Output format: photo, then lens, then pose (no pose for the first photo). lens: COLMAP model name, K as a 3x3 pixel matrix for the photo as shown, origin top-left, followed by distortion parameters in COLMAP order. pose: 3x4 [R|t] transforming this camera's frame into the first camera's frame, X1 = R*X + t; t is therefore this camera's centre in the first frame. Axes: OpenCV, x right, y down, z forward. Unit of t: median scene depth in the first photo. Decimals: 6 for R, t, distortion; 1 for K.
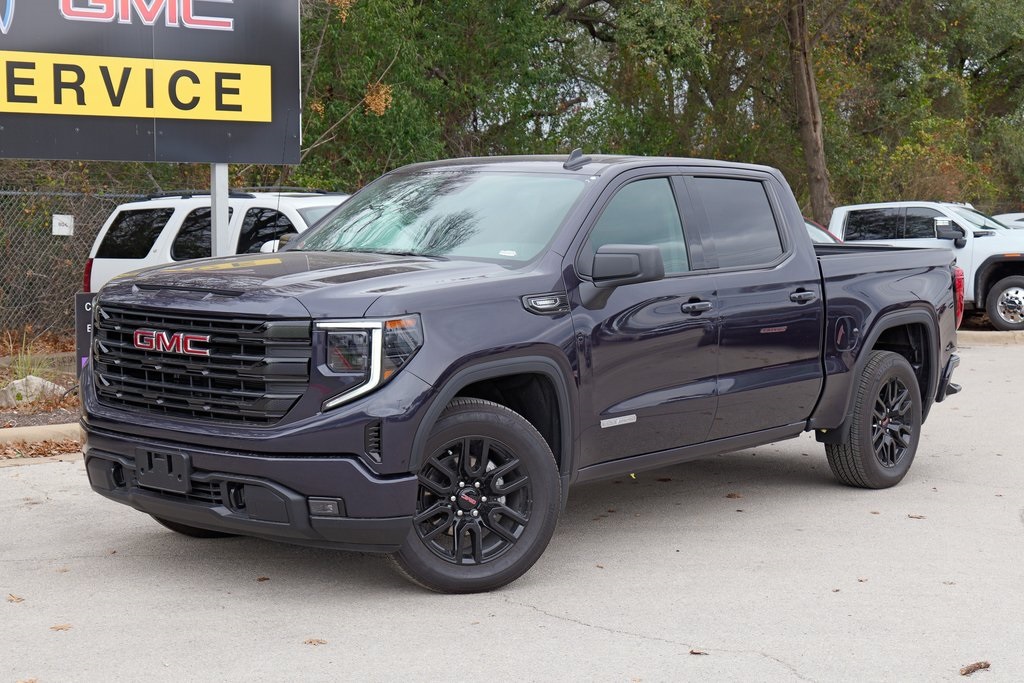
lens RADIAL K [[1747.1, 0, 512.1], [0, 1747.1, 340.2], [0, 0, 1]] dist [0.027515, 0.000000]
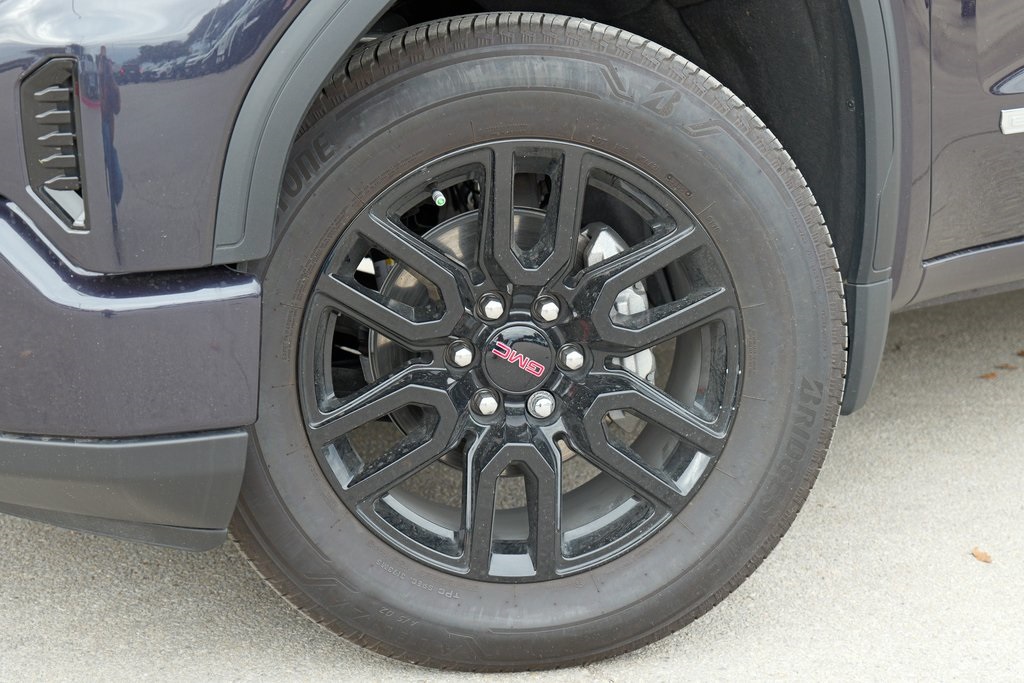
lens RADIAL K [[1747.1, 0, 511.8], [0, 1747.1, 342.9], [0, 0, 1]] dist [0.027515, 0.000000]
pose [[0.973088, 0.034810, -0.227789, 0.030308], [-0.003581, 0.990689, 0.136094, 0.035829], [0.230405, -0.131615, 0.964153, 0.532784]]
